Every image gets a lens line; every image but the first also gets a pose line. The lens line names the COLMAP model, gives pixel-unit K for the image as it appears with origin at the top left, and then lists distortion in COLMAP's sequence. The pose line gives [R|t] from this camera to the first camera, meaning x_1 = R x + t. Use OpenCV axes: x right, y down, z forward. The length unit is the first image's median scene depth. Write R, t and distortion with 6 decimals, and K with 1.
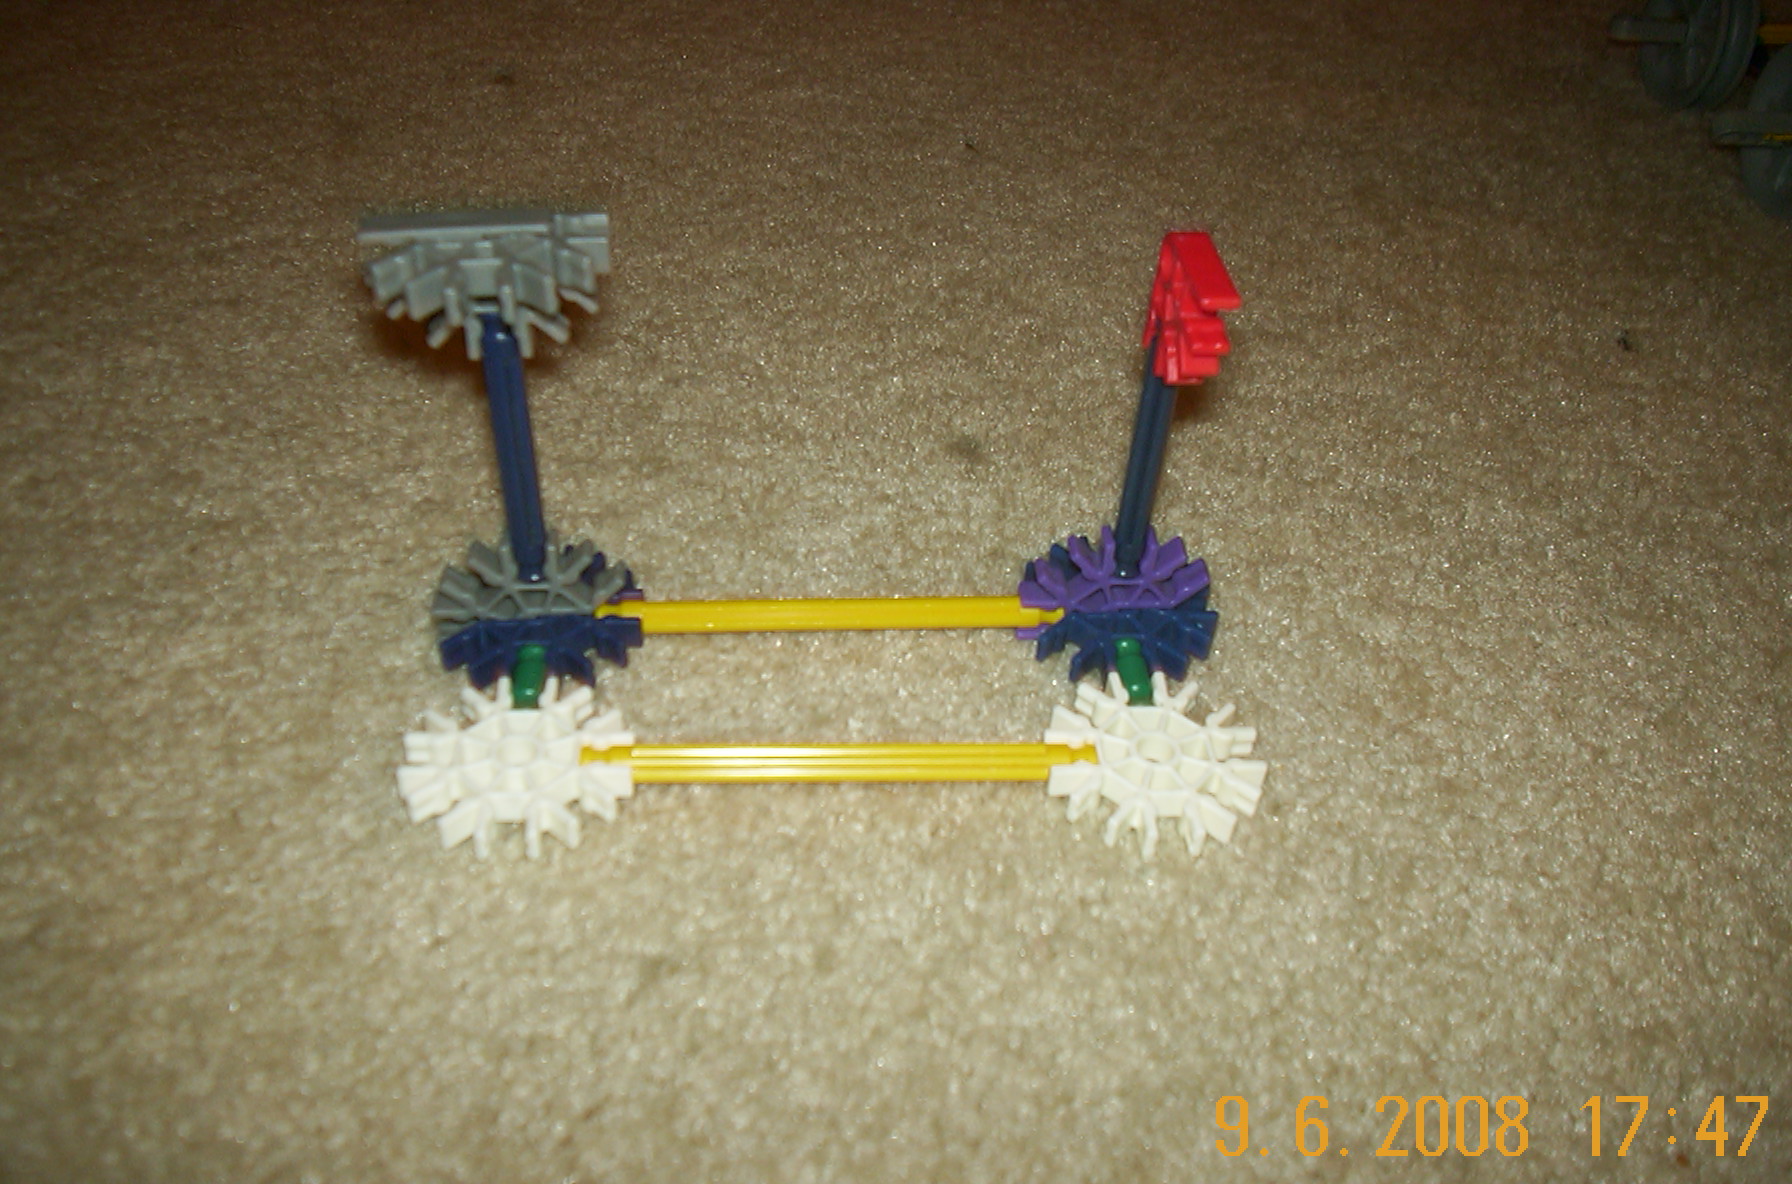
lens RADIAL K [[1623.0, 0, 890.1], [0, 1623.0, 599.8], [0, 0, 1]] dist [-0.077362, 0.058298]
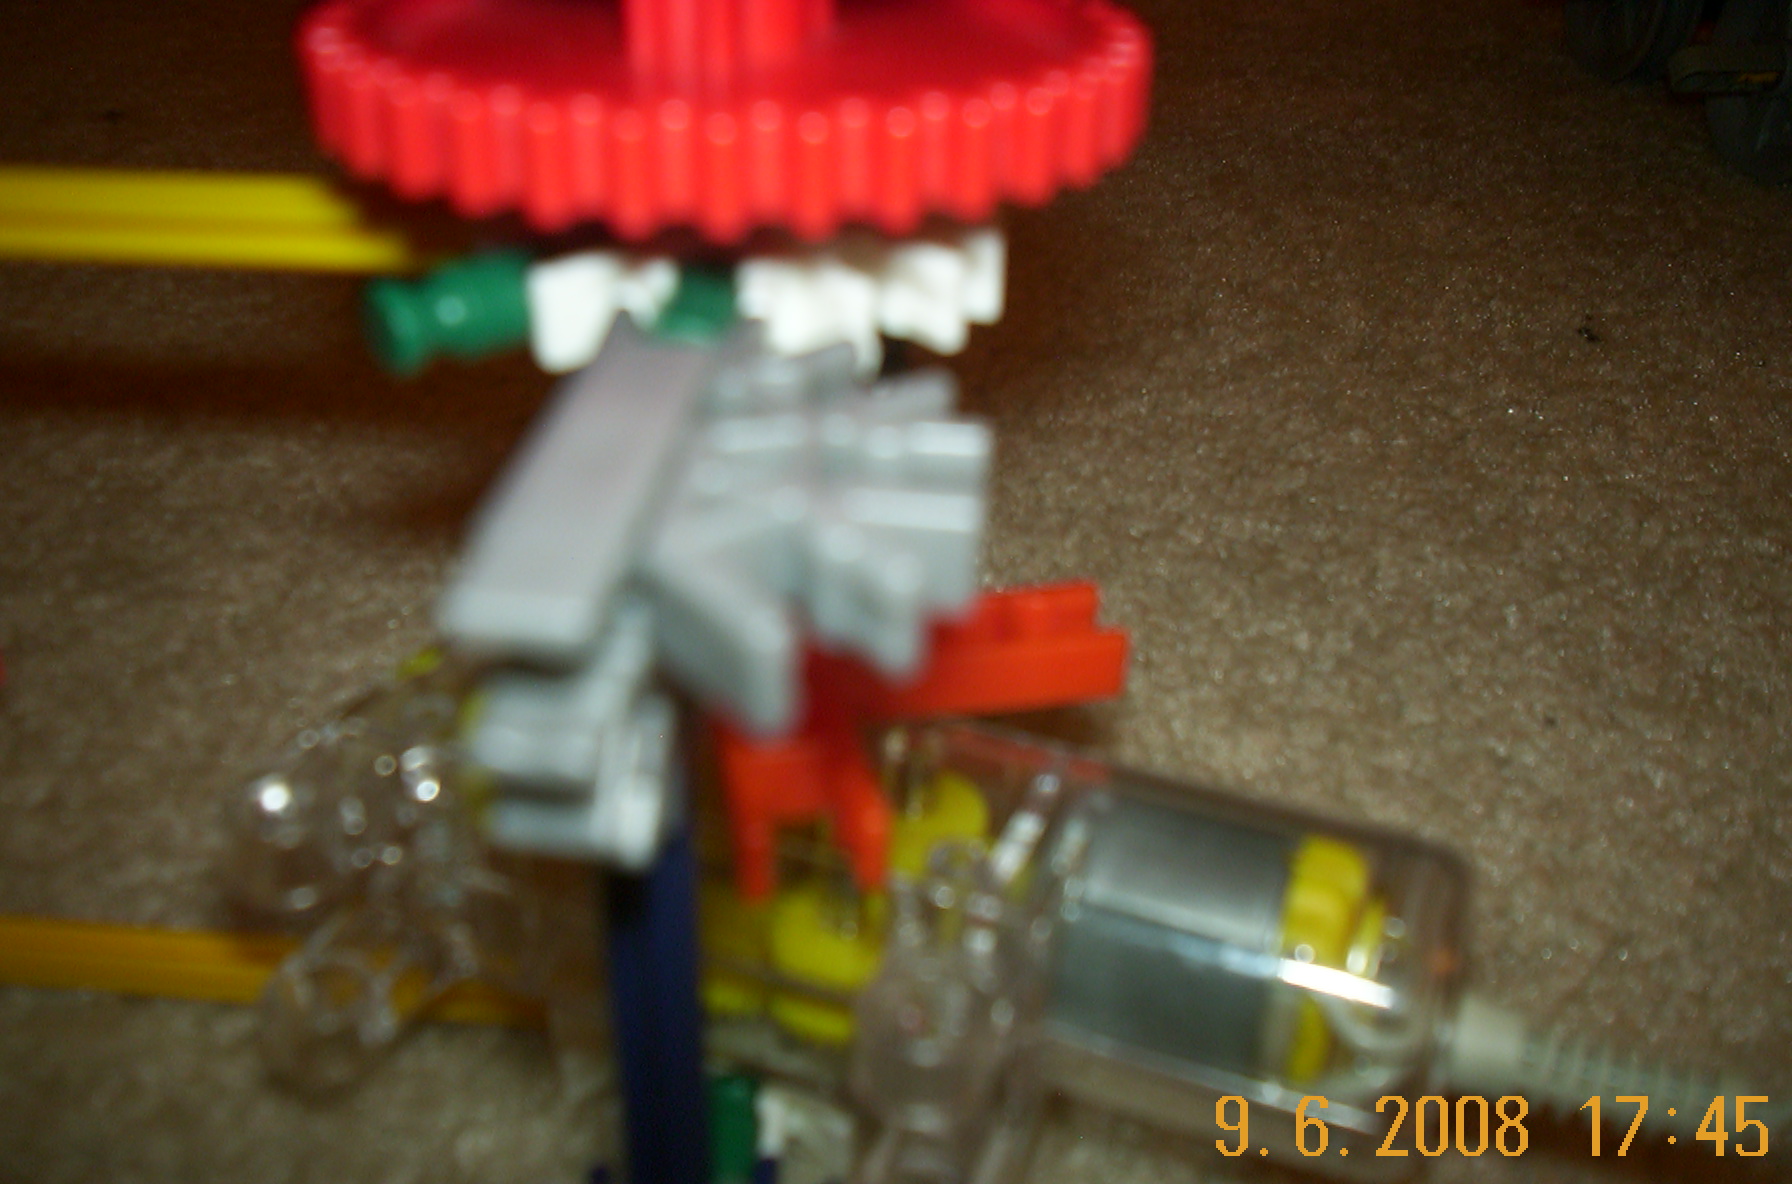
lens RADIAL K [[1623.0, 0, 891.5], [0, 1623.0, 577.7], [0, 0, 1]] dist [-0.077362, 0.058298]
pose [[0.997985, -0.060841, 0.018011, 0.146329], [0.062498, 0.991573, -0.113478, 0.011840], [-0.010955, 0.114375, 0.993377, 0.345948]]
